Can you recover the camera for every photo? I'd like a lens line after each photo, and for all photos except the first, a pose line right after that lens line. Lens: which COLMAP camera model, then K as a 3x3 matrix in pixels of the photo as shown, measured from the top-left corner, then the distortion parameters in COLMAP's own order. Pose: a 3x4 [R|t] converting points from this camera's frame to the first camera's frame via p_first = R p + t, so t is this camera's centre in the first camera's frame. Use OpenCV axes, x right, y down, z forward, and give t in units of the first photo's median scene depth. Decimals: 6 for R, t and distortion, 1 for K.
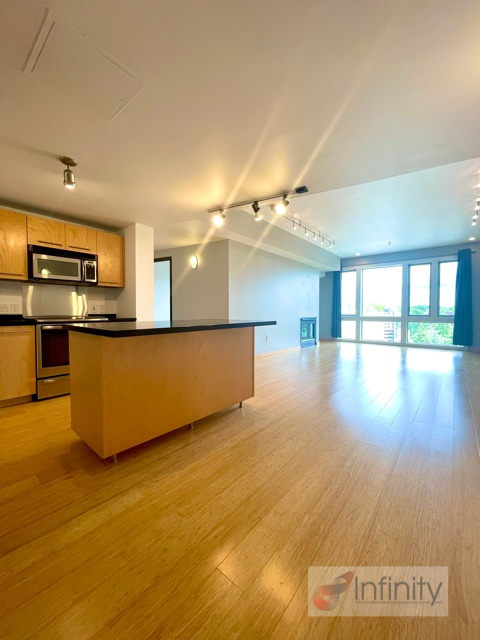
lens RADIAL K [[260.2, 0, 242.5], [0, 260.2, 319.2], [0, 0, 1]] dist [-0.003728, -0.000075]
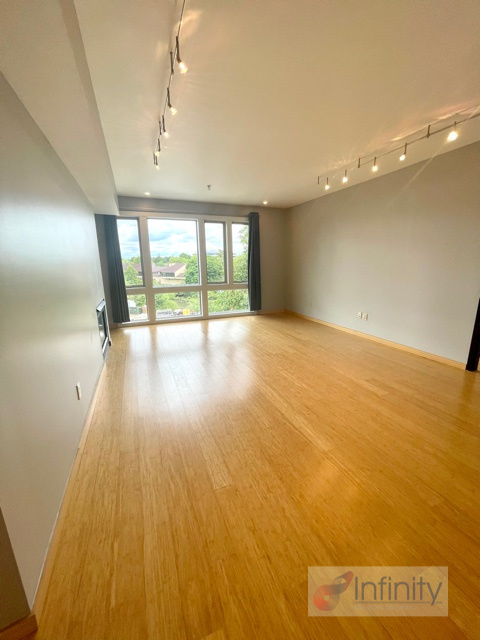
lens RADIAL K [[260.2, 0, 237.7], [0, 260.2, 317.5], [0, 0, 1]] dist [-0.003728, -0.000075]
pose [[0.451673, -0.184504, 0.872897, -0.087680], [0.040840, 0.981633, 0.186355, -0.061659], [-0.891248, -0.048522, 0.450912, 0.538884]]
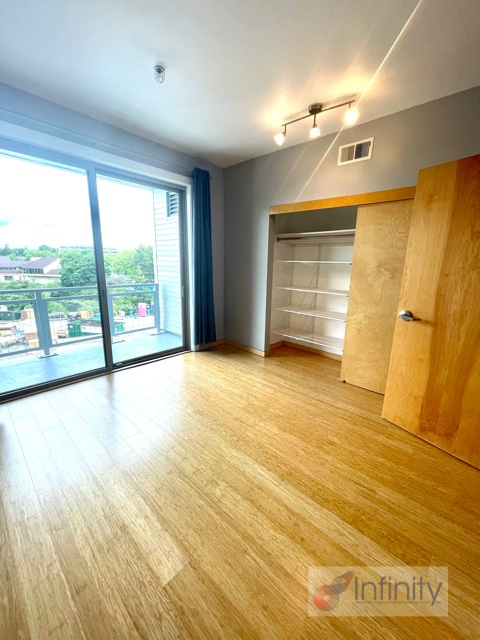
lens RADIAL K [[260.2, 0, 240.2], [0, 260.2, 320.7], [0, 0, 1]] dist [-0.003728, -0.000075]
pose [[0.071664, -0.230387, 0.970457, 0.238261], [0.021400, 0.973090, 0.229431, -0.085957], [-0.997199, 0.004326, 0.074666, 0.776924]]
